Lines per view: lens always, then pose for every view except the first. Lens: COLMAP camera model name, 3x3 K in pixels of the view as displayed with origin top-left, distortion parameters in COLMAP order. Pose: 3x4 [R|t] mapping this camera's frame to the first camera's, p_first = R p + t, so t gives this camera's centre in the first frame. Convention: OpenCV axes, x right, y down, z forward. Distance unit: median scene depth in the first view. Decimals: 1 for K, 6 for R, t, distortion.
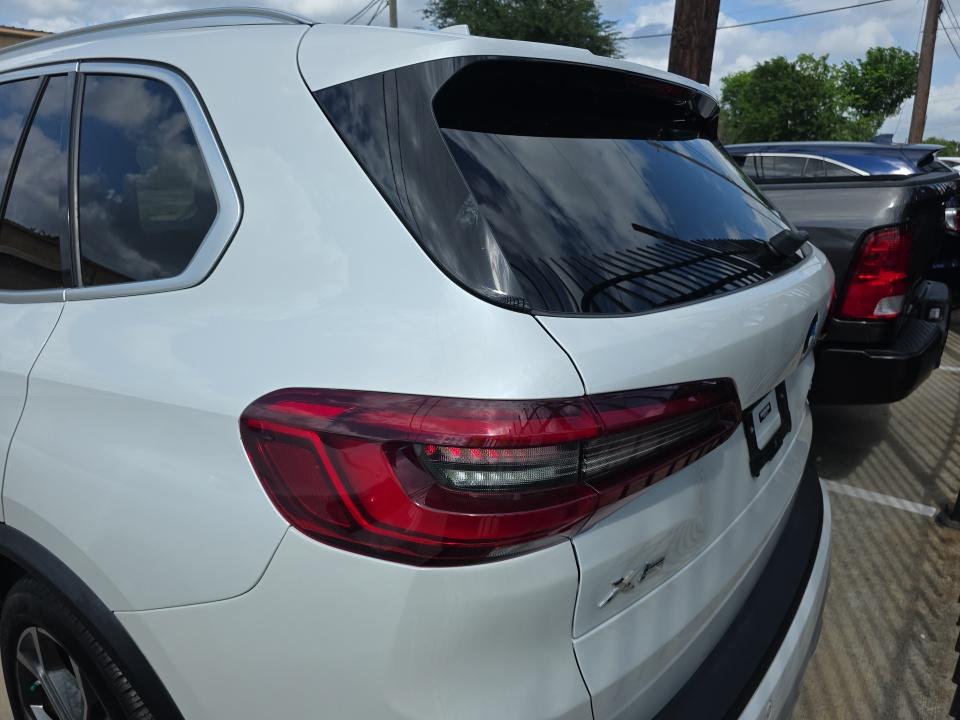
lens RADIAL K [[634.1, 0, 468.6], [0, 634.1, 360.3], [0, 0, 1]] dist [0.048527, -0.056226]
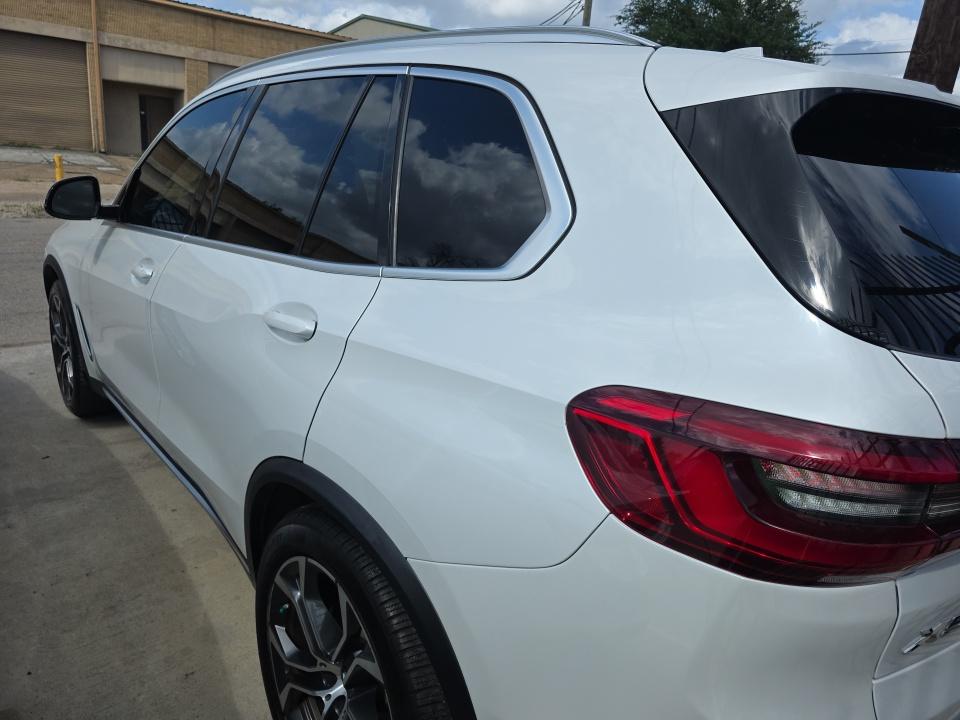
lens RADIAL K [[632.9, 0, 480.1], [0, 632.9, 350.0], [0, 0, 1]] dist [0.055390, -0.055221]
pose [[0.973861, 0.135935, -0.181982, -0.273827], [-0.138723, 0.990328, -0.002623, 0.016662], [0.179865, 0.027800, 0.983298, -0.083693]]
